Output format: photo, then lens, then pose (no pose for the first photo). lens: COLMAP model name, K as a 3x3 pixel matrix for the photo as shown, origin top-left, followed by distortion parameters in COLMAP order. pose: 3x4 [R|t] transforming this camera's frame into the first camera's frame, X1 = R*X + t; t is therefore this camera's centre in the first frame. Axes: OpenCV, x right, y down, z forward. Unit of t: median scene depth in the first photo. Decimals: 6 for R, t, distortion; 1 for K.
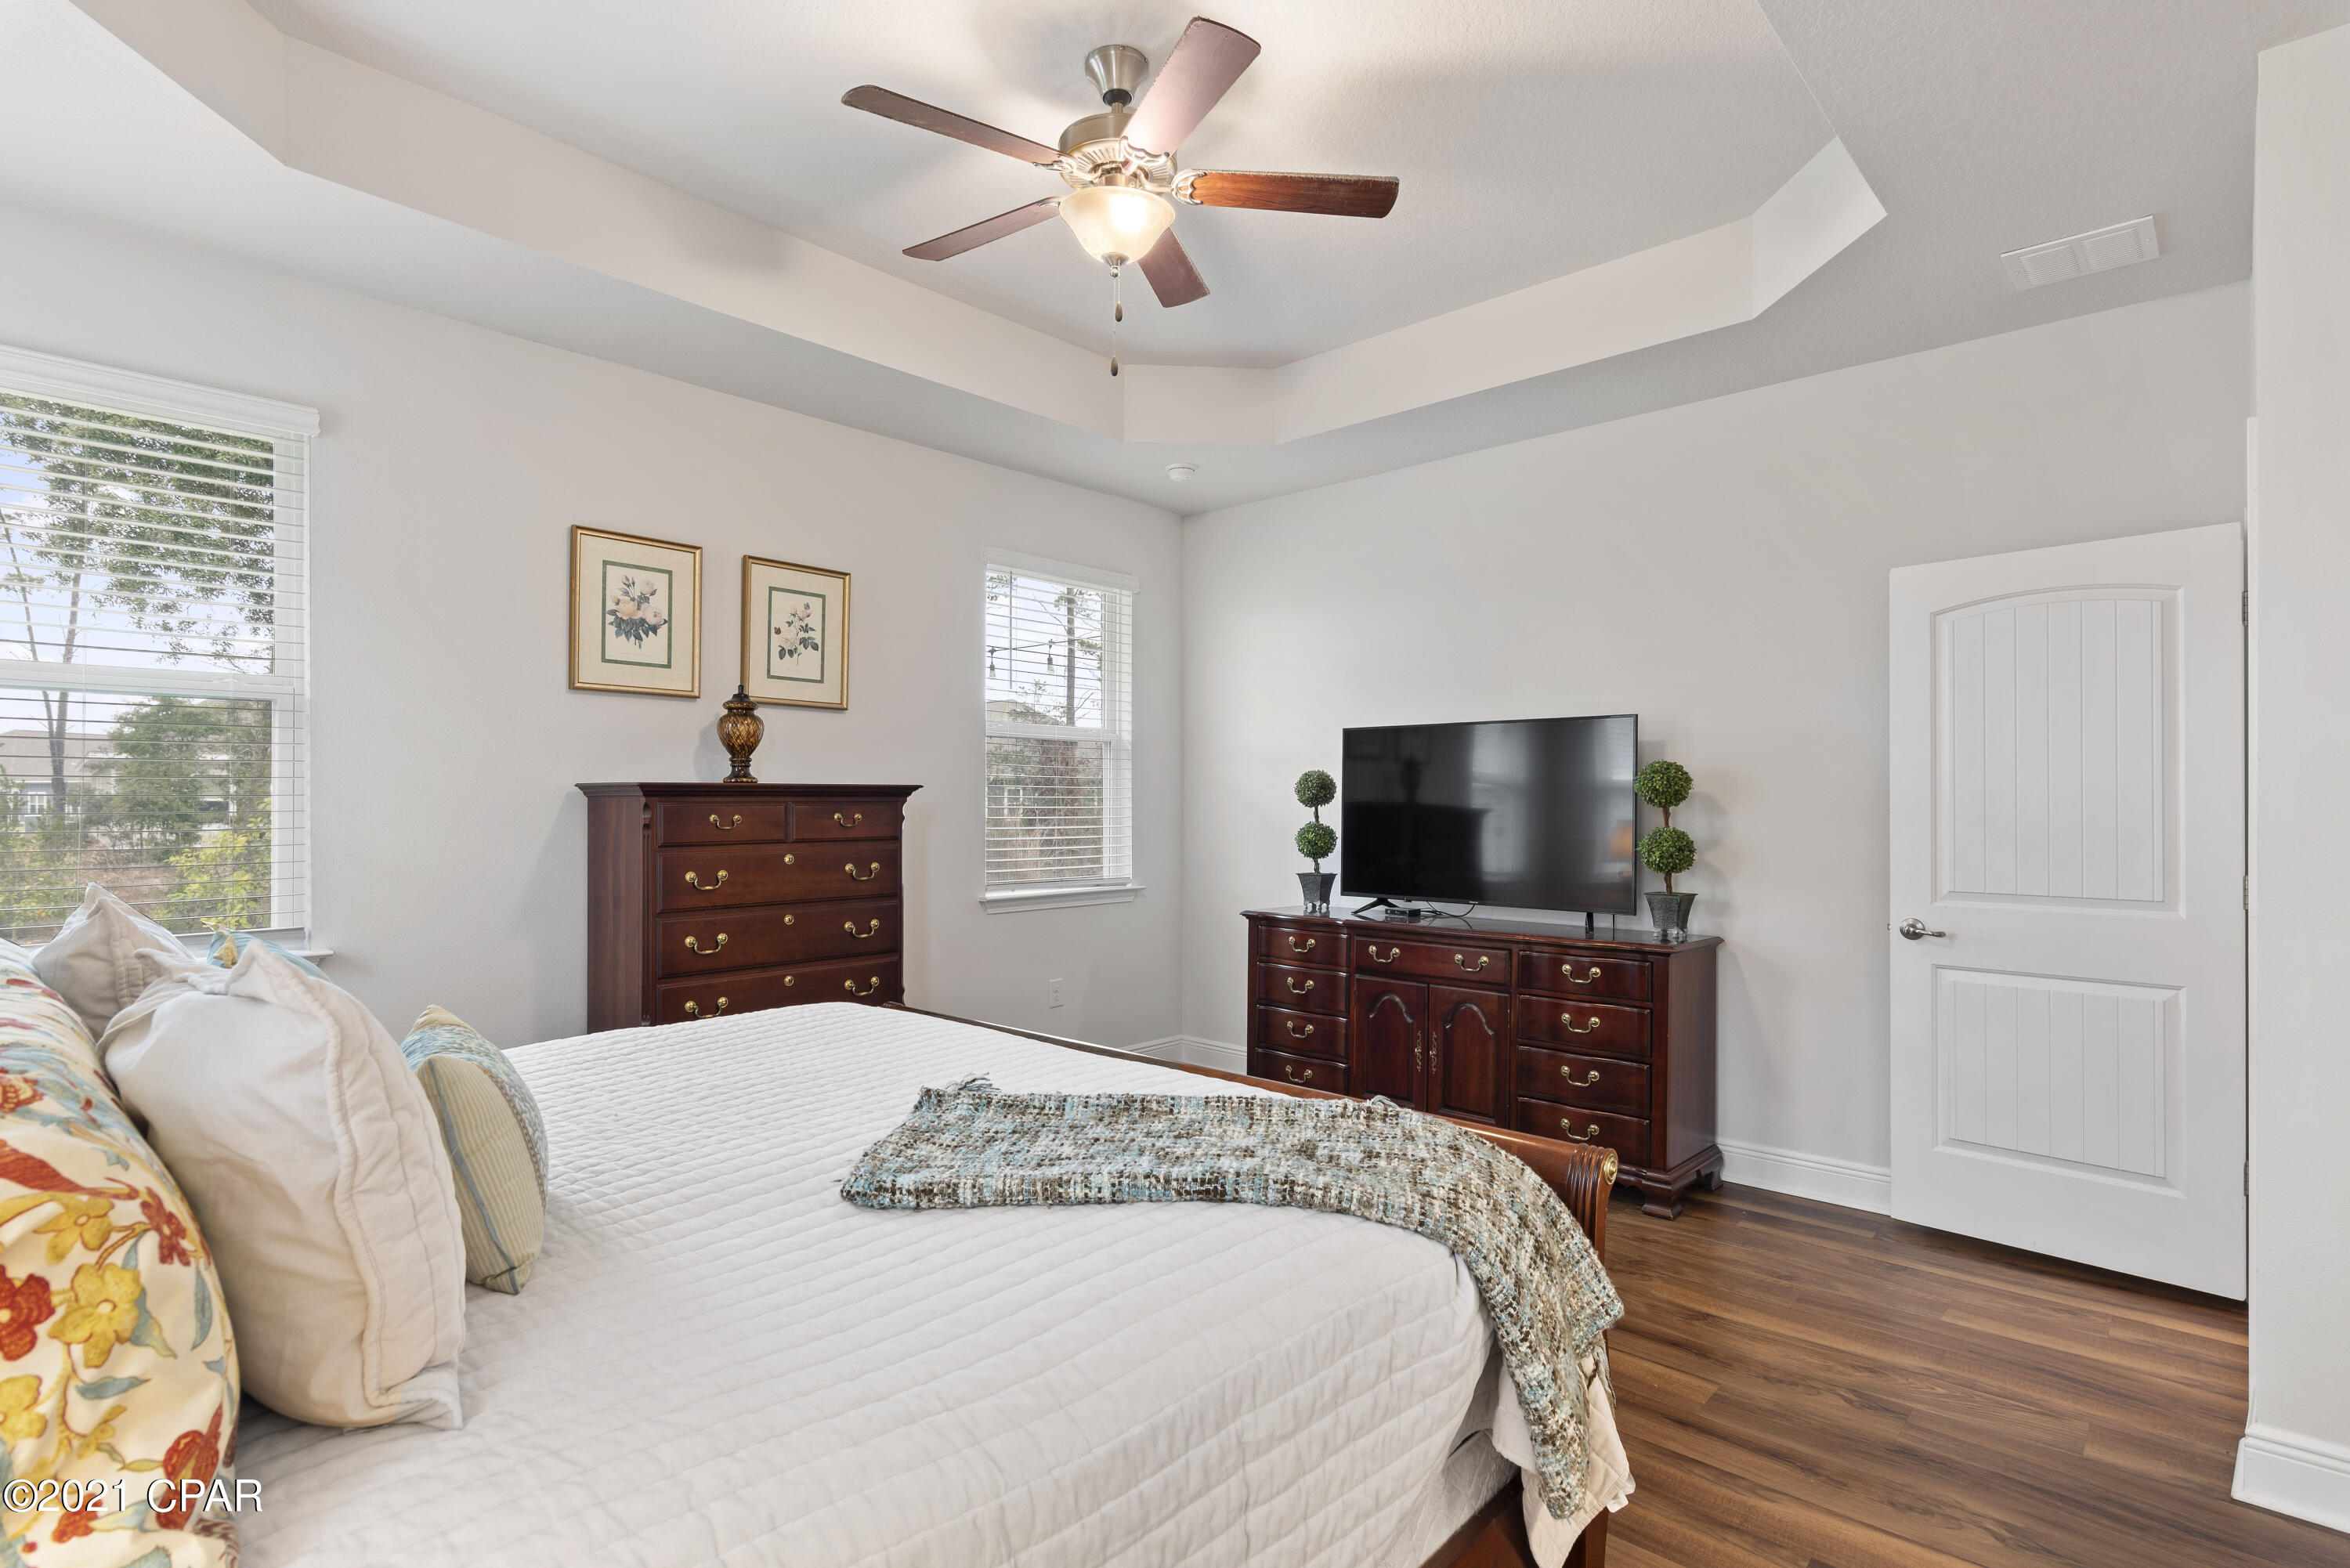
lens RADIAL K [[1129.2, 0, 1186.4], [0, 1129.2, 789.4], [0, 0, 1]] dist [-0.000238, -0.000017]
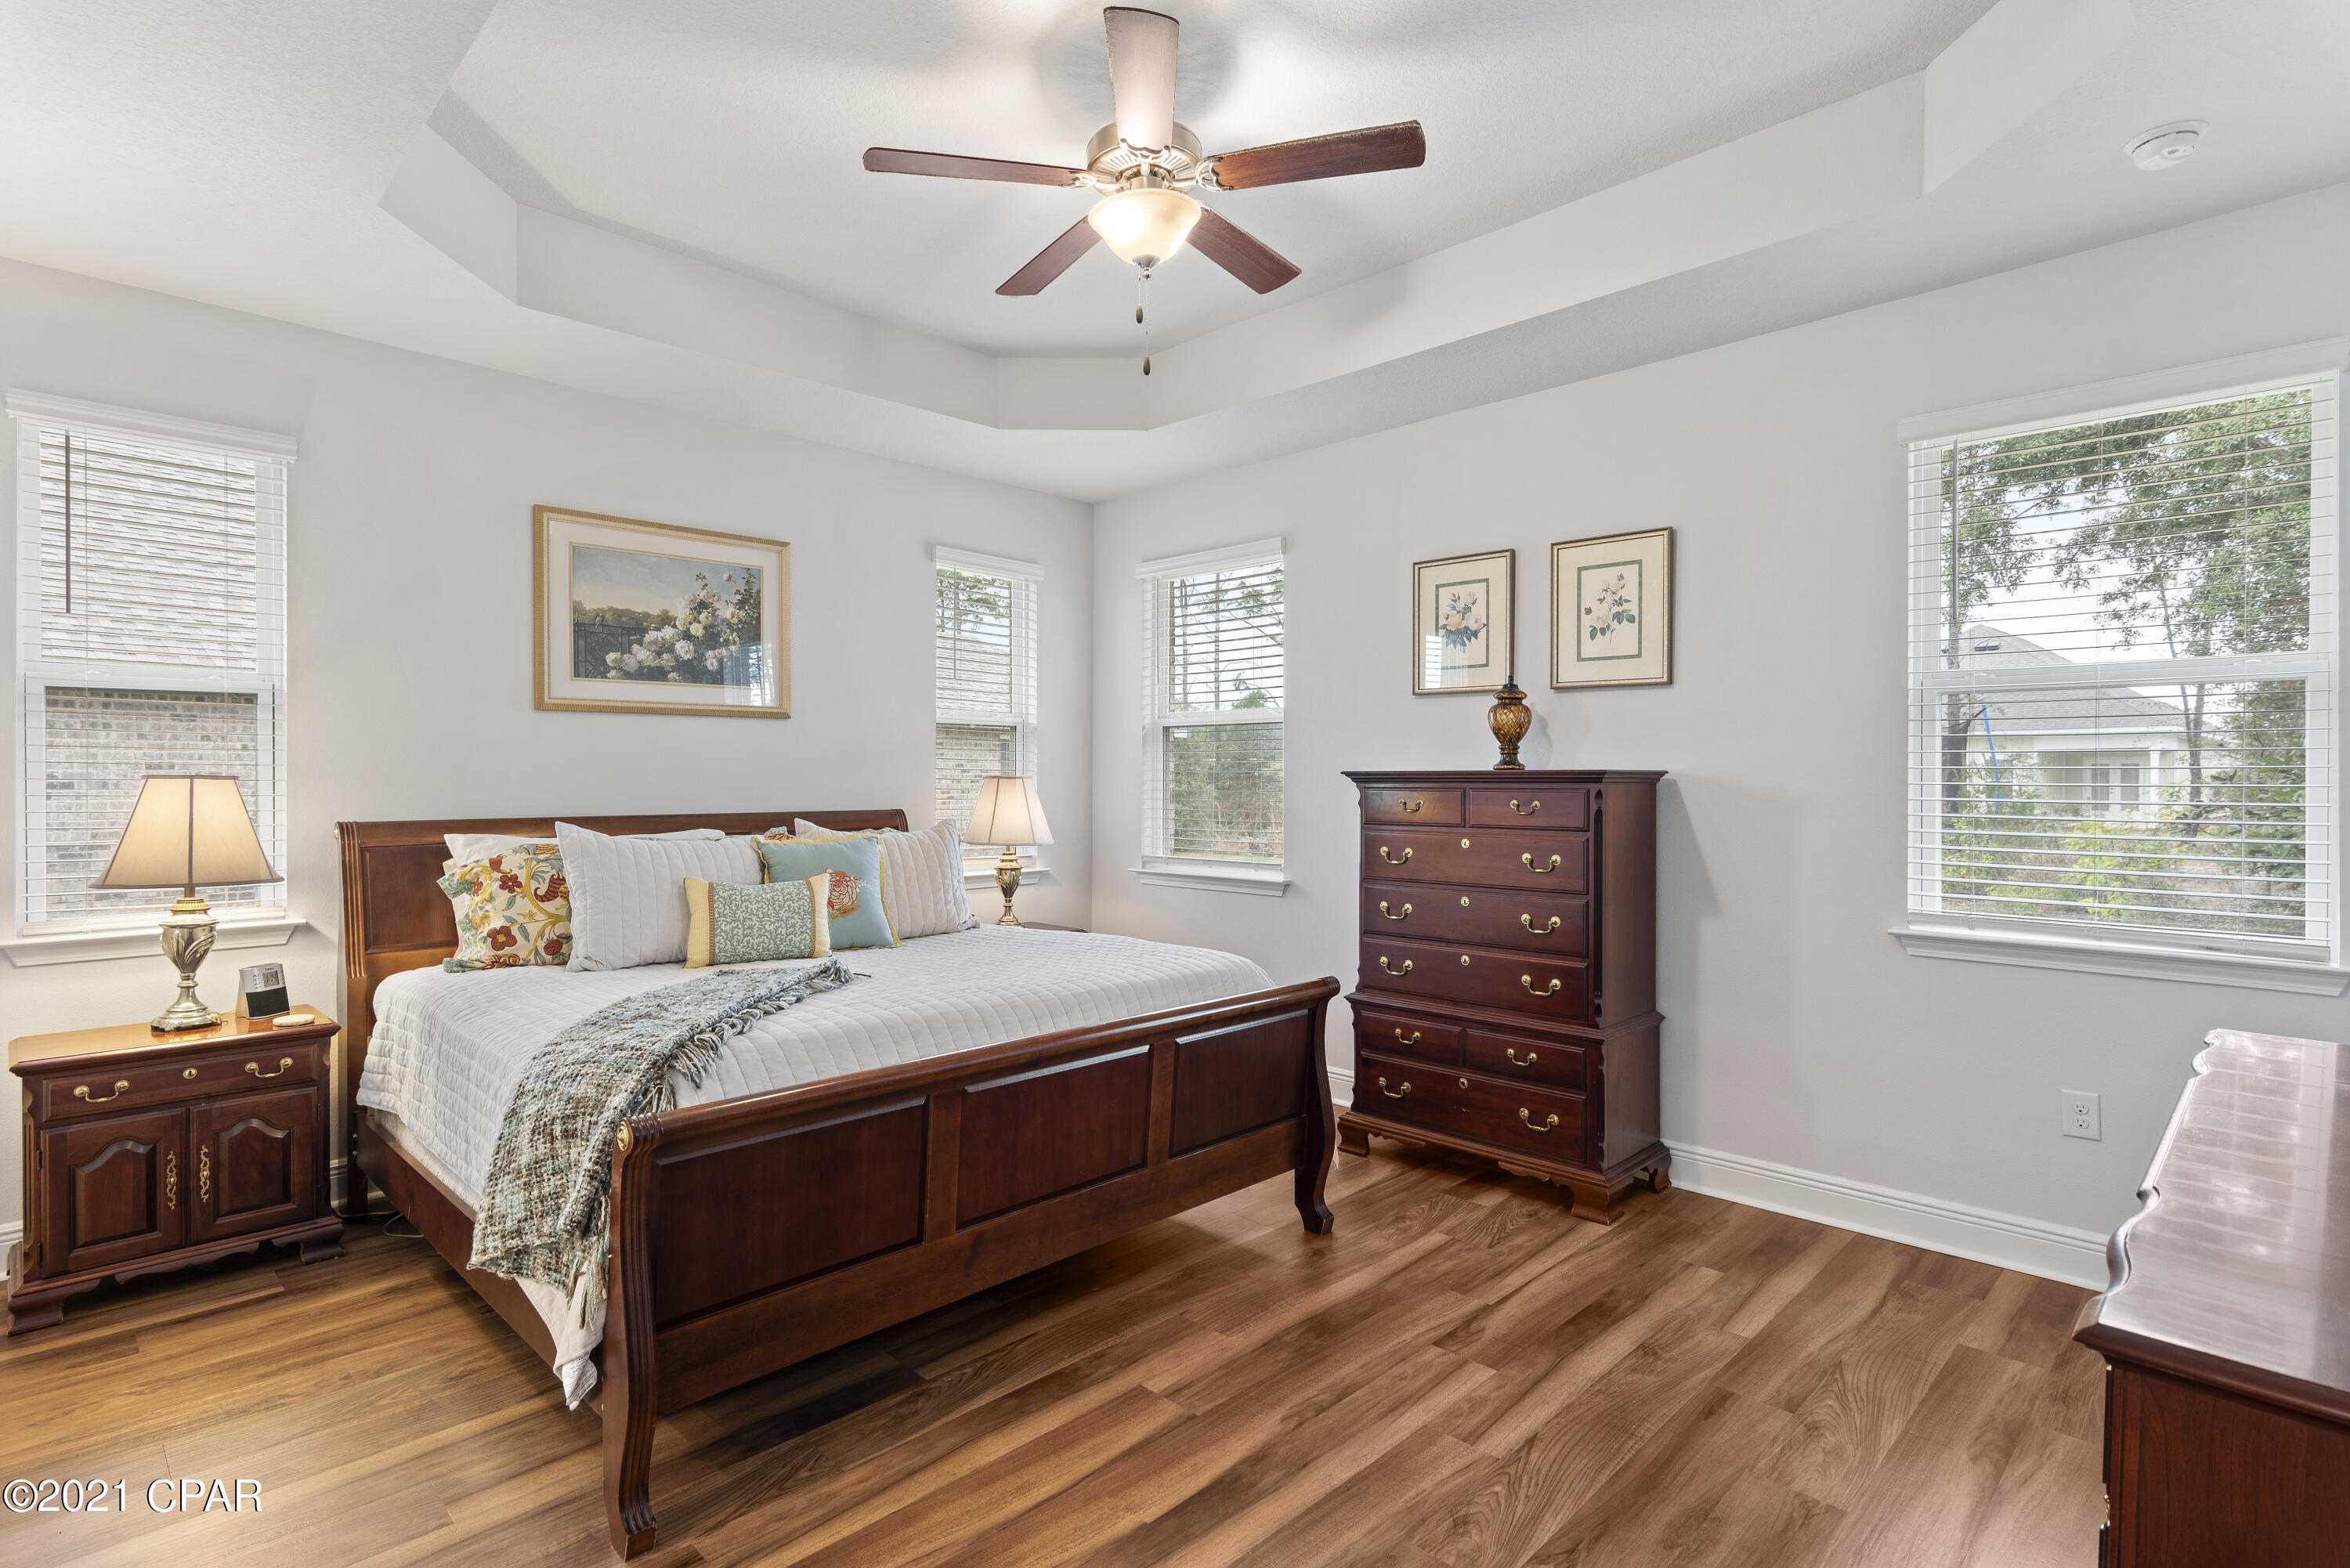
lens RADIAL K [[1173.0, 0, 1184.4], [0, 1173.0, 770.2], [0, 0, 1]] dist [0.001230, 0.000245]
pose [[-0.033950, -0.013306, -0.999335, 0.667275], [0.003998, 0.999902, -0.013450, 0.007525], [0.999416, -0.004452, -0.033894, 0.711921]]
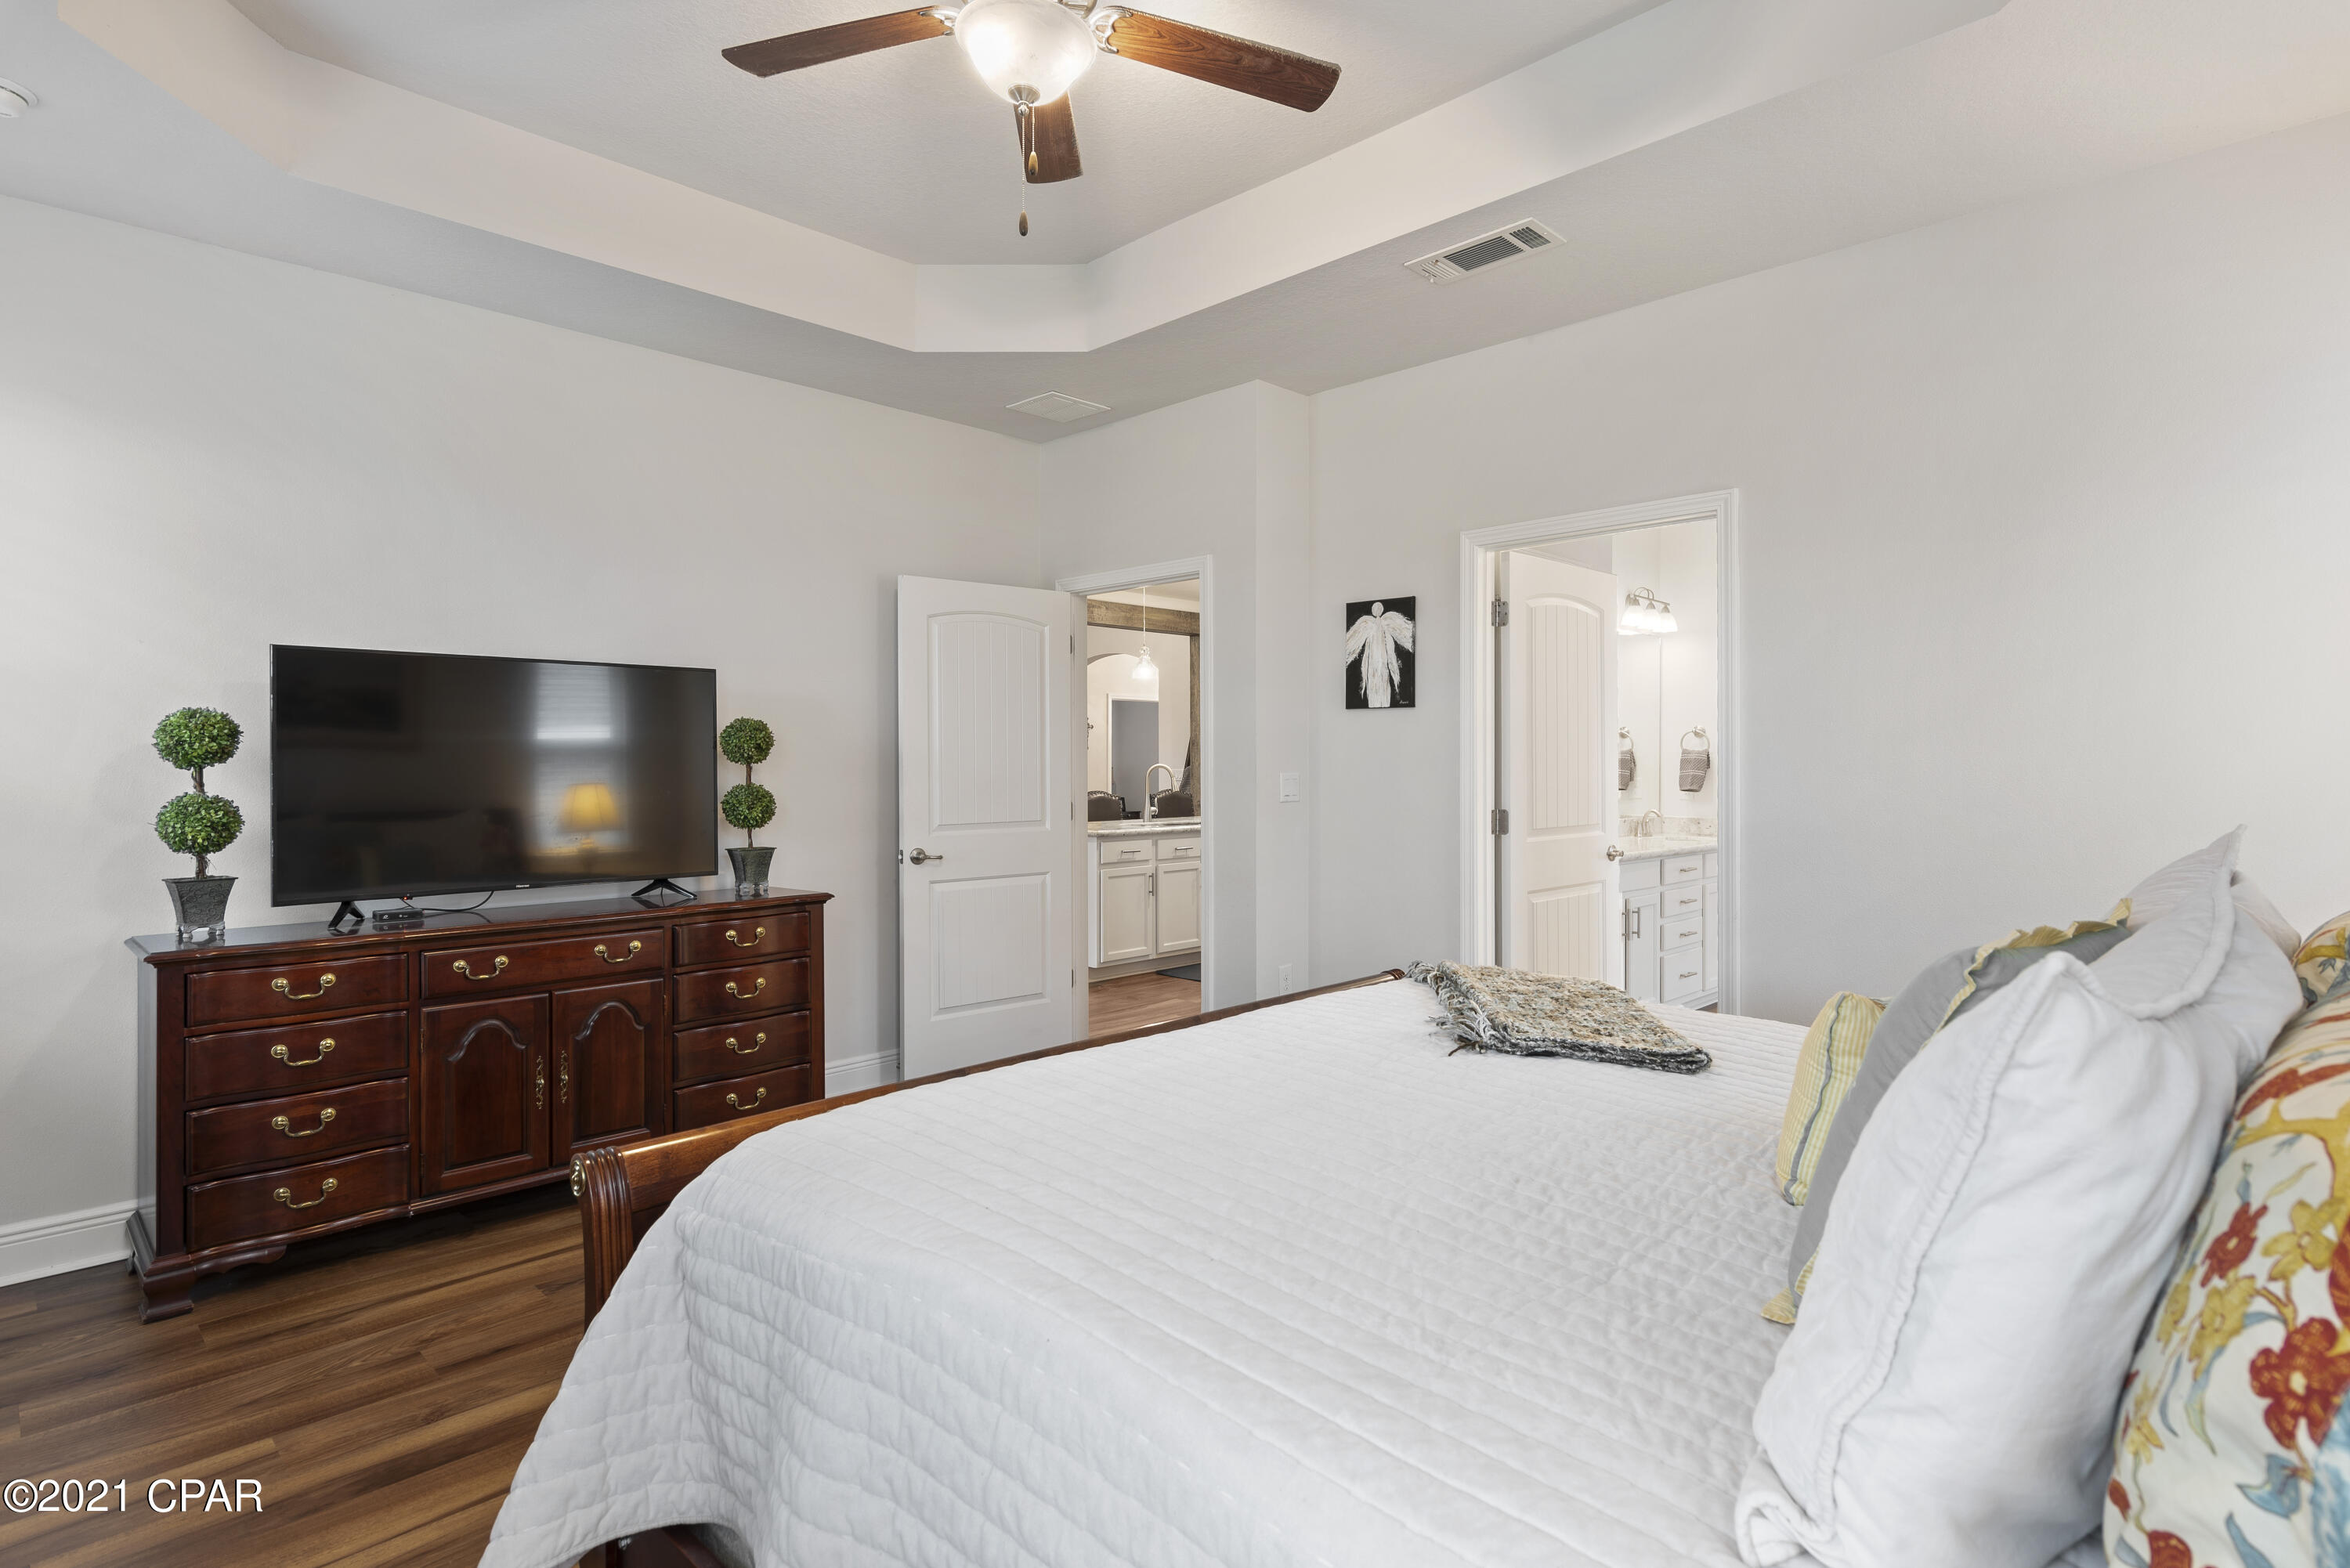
lens RADIAL K [[1173.0, 0, 1184.4], [0, 1173.0, 770.2], [0, 0, 1]] dist [0.001230, 0.000245]
pose [[0.046272, -0.010285, 0.998876, -0.613011], [-0.008356, 0.999908, 0.010683, 0.006591], [-0.998894, -0.008841, 0.046182, 0.556814]]
